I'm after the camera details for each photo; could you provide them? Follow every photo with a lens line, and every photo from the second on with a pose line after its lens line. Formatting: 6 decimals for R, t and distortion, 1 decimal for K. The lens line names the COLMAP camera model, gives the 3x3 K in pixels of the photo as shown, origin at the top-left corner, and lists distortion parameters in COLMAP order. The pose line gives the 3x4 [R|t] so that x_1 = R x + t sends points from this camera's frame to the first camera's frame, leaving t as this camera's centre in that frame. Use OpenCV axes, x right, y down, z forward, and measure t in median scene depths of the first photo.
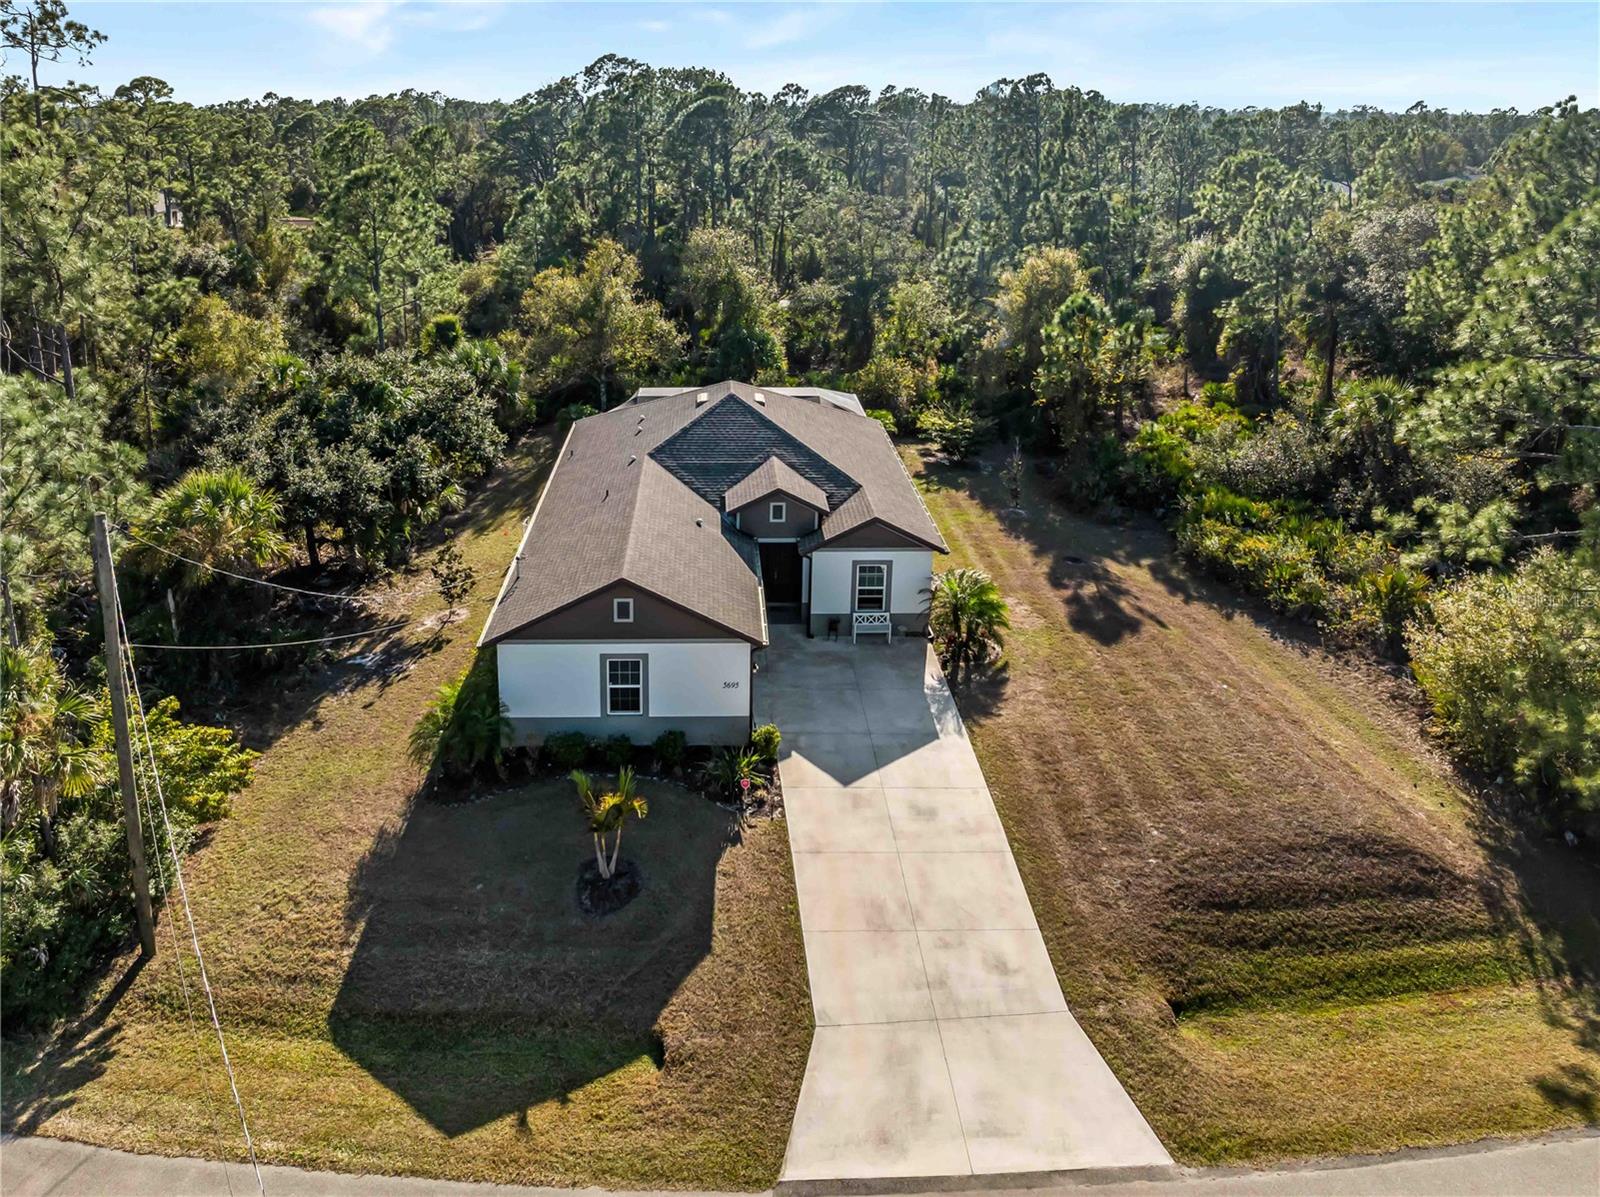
lens RADIAL K [[1217.8, 0, 733.8], [0, 1217.8, 353.2], [0, 0, 1]] dist [-0.029077, 0.003221]
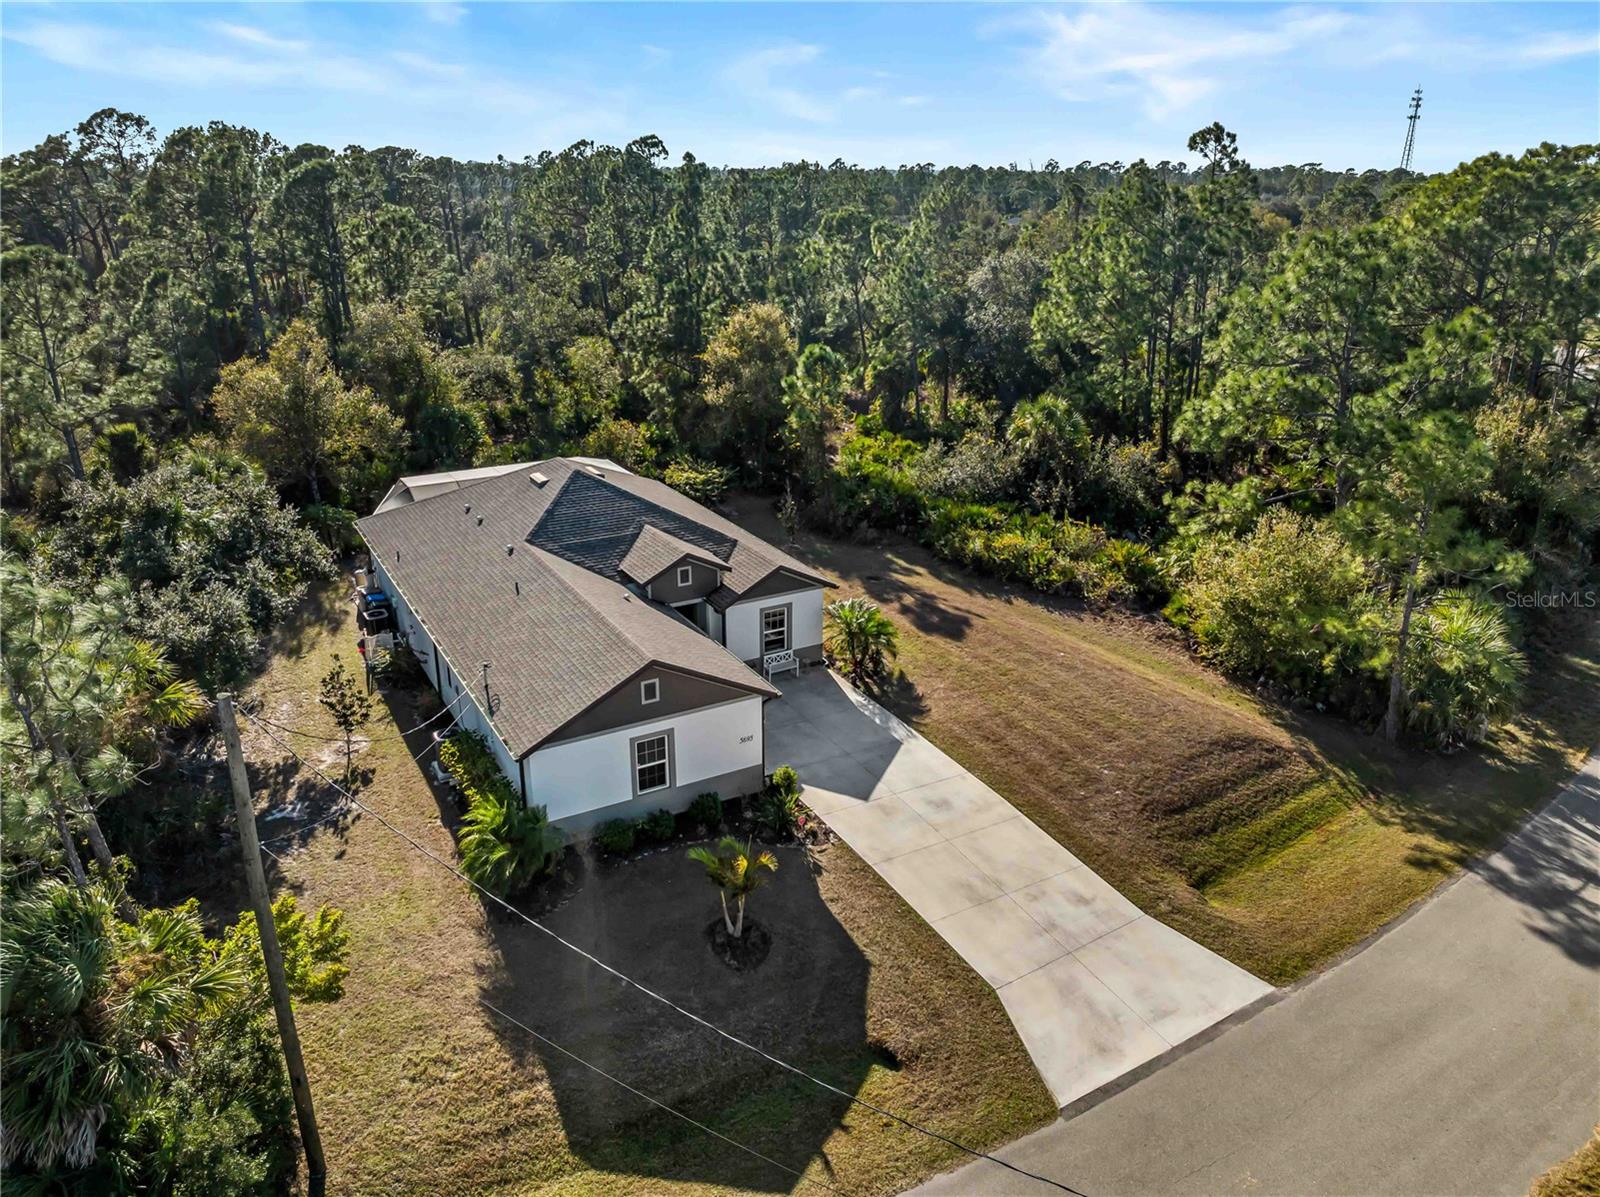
lens RADIAL K [[1153.8, 0, 800.7], [0, 1153.8, 563.2], [0, 0, 1]] dist [-0.032777, 0.001610]
pose [[0.873566, -0.158070, 0.460322, -0.398206], [0.095333, 0.983042, 0.156651, -0.030149], [-0.477278, -0.092961, 0.873822, 0.114301]]
